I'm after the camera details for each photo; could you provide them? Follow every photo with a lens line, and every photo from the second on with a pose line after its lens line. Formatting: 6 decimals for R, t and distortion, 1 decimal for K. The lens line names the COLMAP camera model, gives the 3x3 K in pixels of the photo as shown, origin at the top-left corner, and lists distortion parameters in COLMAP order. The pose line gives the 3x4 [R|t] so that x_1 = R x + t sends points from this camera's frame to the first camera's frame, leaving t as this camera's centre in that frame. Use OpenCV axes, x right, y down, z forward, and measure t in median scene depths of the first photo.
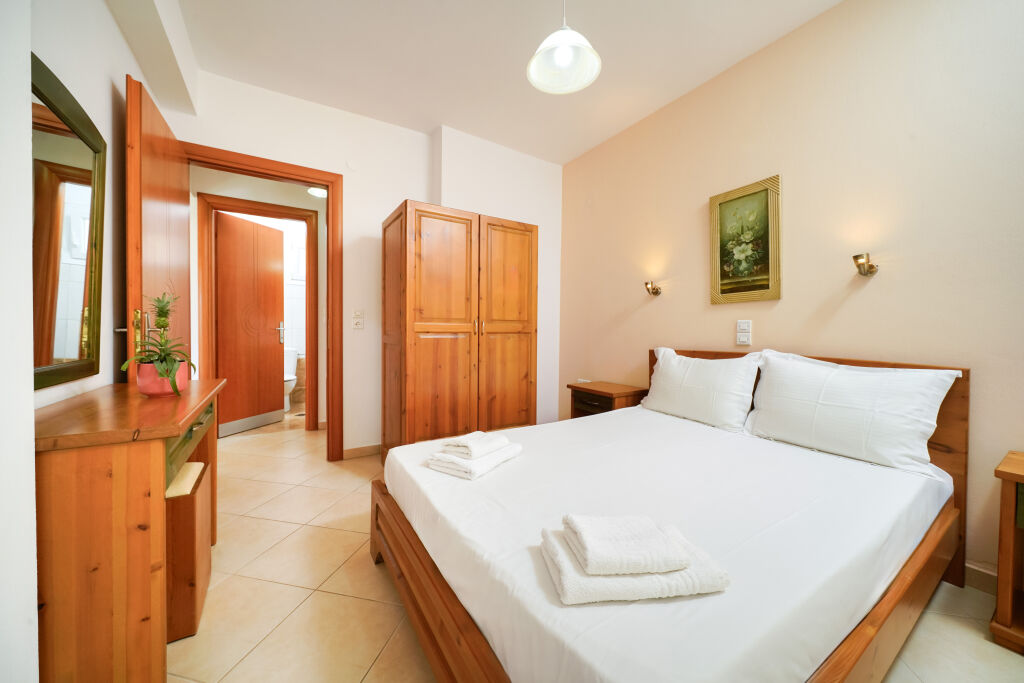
lens RADIAL K [[368.8, 0, 510.5], [0, 368.8, 331.2], [0, 0, 1]] dist [-0.000777, -0.000027]
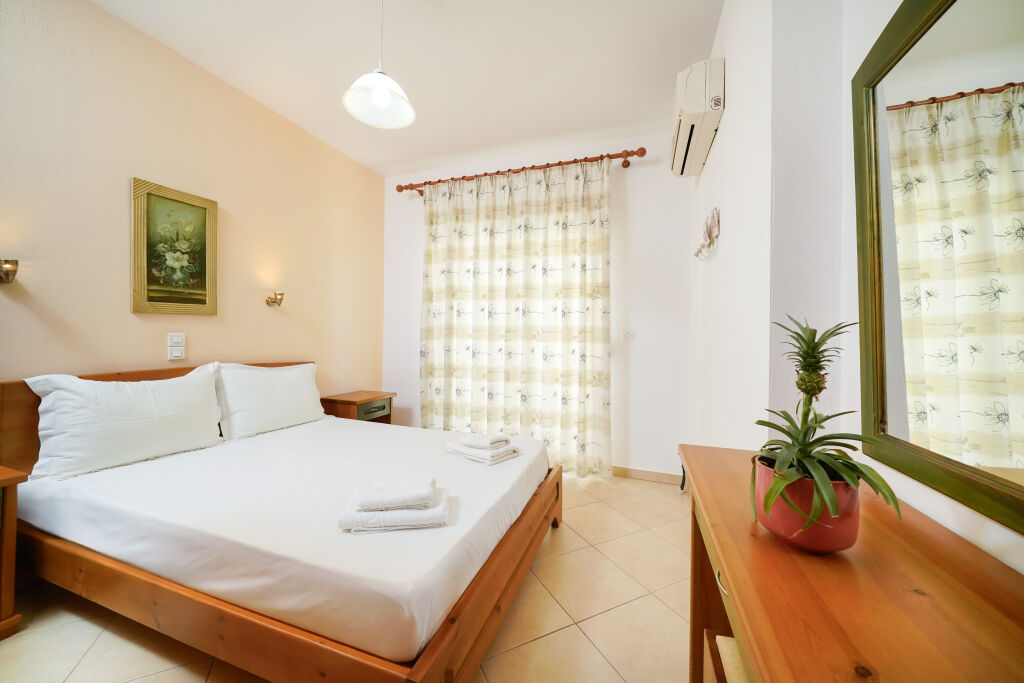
lens RADIAL K [[368.8, 0, 509.2], [0, 368.8, 337.5], [0, 0, 1]] dist [-0.000777, -0.000027]
pose [[-0.607641, 0.002467, 0.794208, -0.620243], [0.009390, 0.999948, 0.004078, -0.015697], [-0.794156, 0.009936, -0.607632, 0.903915]]
